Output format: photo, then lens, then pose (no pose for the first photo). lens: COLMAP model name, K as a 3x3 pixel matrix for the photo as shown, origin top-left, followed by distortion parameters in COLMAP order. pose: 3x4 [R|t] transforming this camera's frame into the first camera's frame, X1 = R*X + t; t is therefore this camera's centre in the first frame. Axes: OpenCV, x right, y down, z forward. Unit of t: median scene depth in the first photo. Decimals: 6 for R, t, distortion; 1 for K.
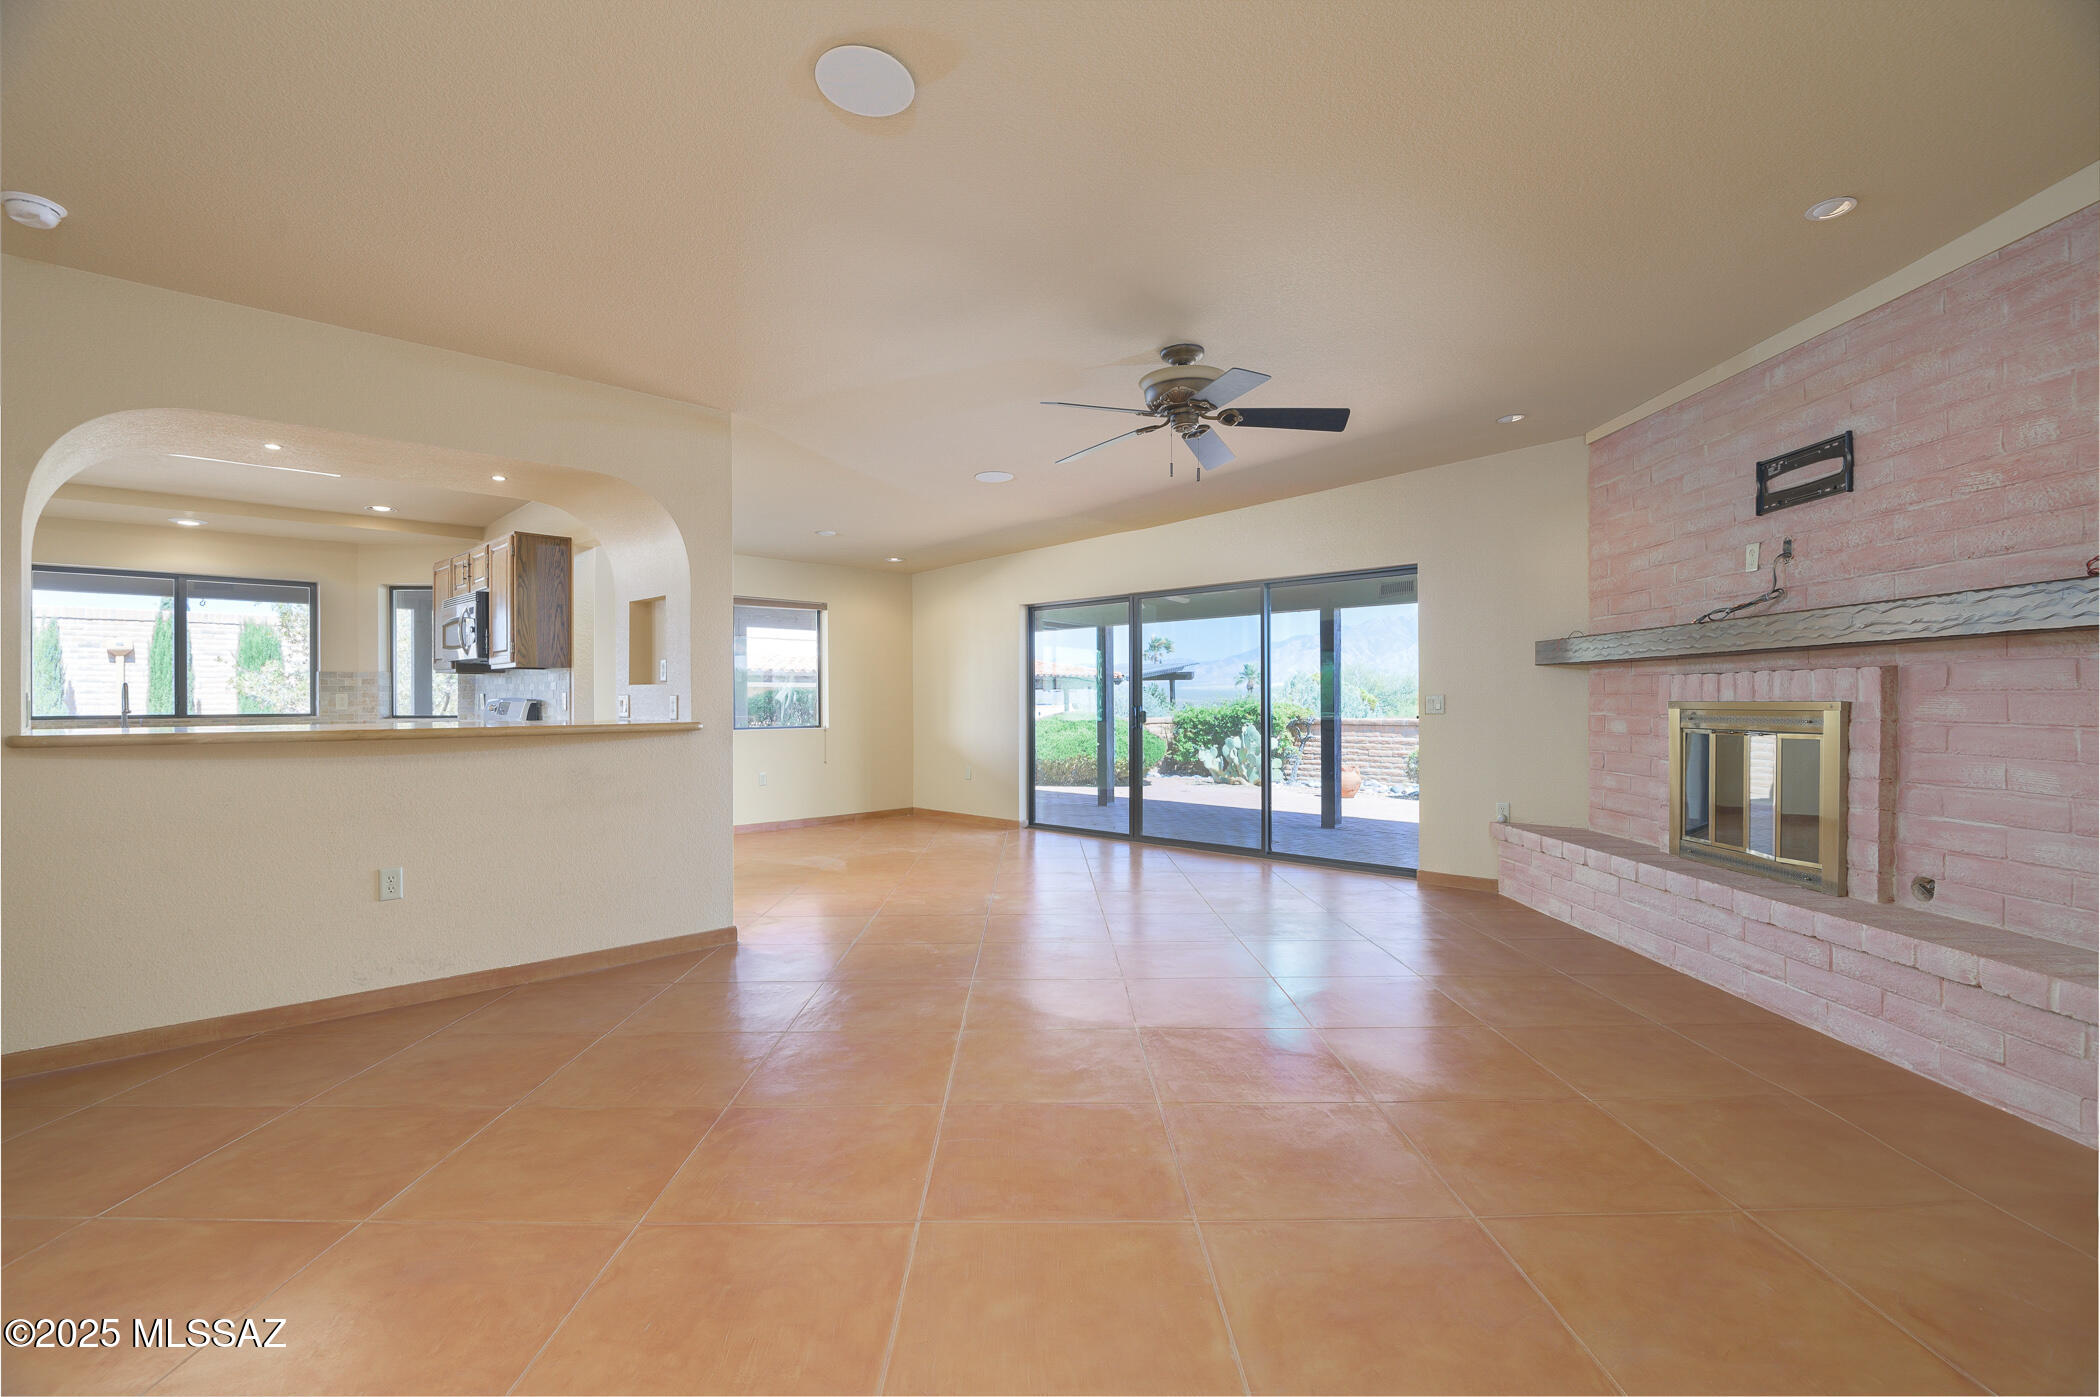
lens RADIAL K [[978.1, 0, 1050.0], [0, 978.1, 698.5], [0, 0, 1]] dist [-0.017143, -0.000712]
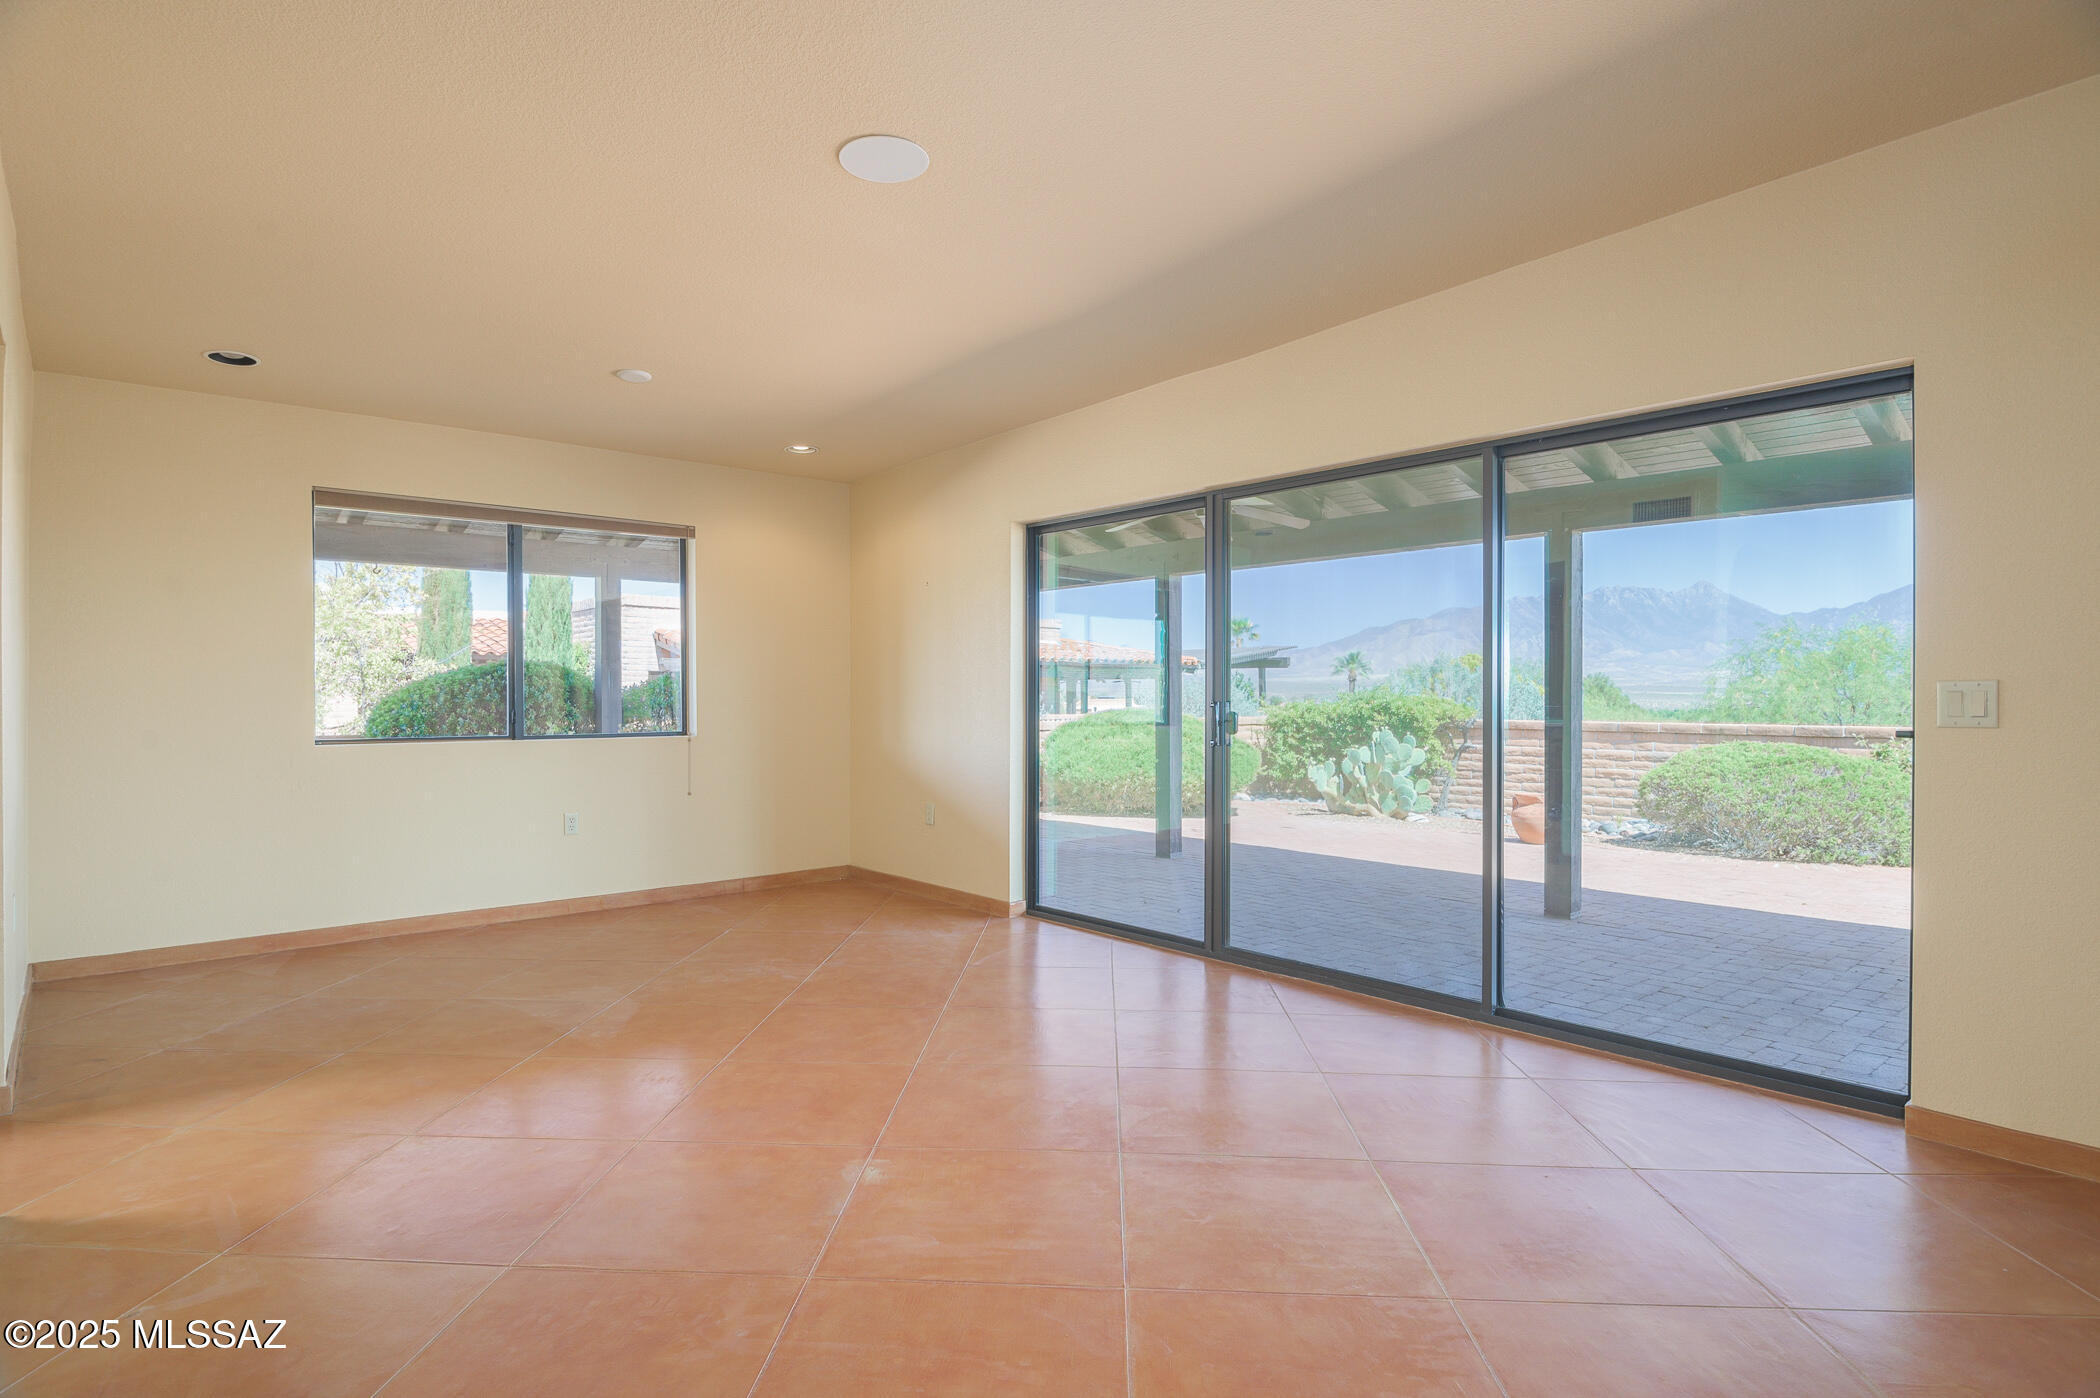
lens RADIAL K [[1097.3, 0, 1013.0], [0, 1097.3, 697.1], [0, 0, 1]] dist [0.002545, 0.000090]
pose [[0.995596, 0.004604, -0.093632, 0.018633], [-0.004075, 0.999975, 0.005849, 0.000998], [0.093657, -0.005442, 0.995590, 0.226643]]
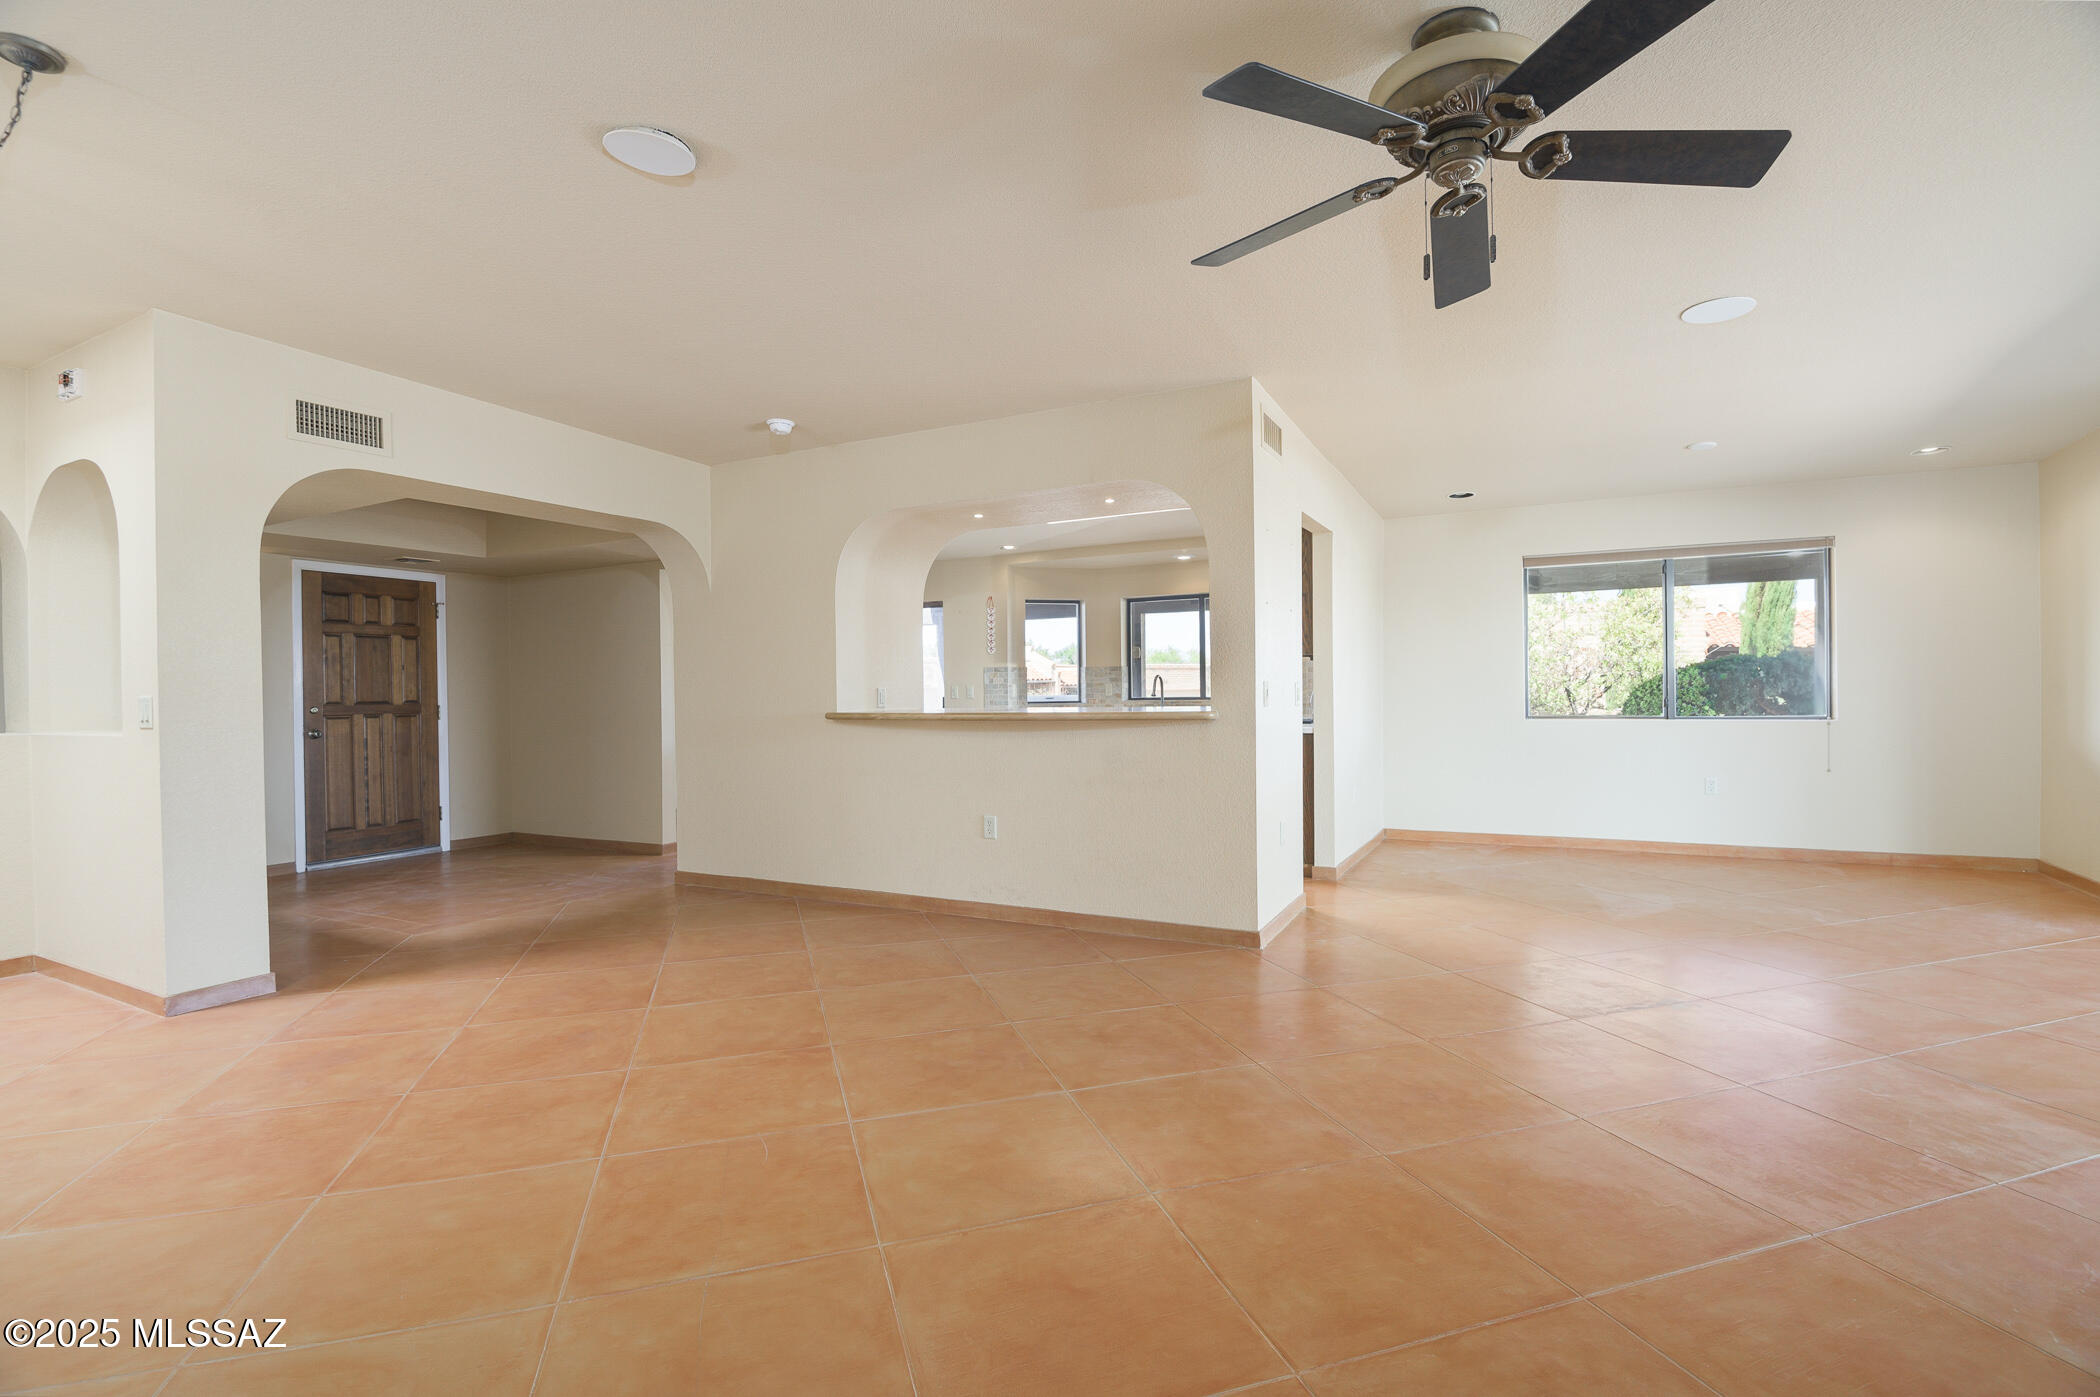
lens RADIAL K [[978.1, 0, 1050.0], [0, 978.1, 698.5], [0, 0, 1]] dist [-0.017143, -0.000712]
pose [[0.278326, 0.008147, -0.960452, 0.171865], [0.014458, 0.999815, 0.012671, -0.001042], [0.960378, -0.017413, 0.278157, 0.187132]]
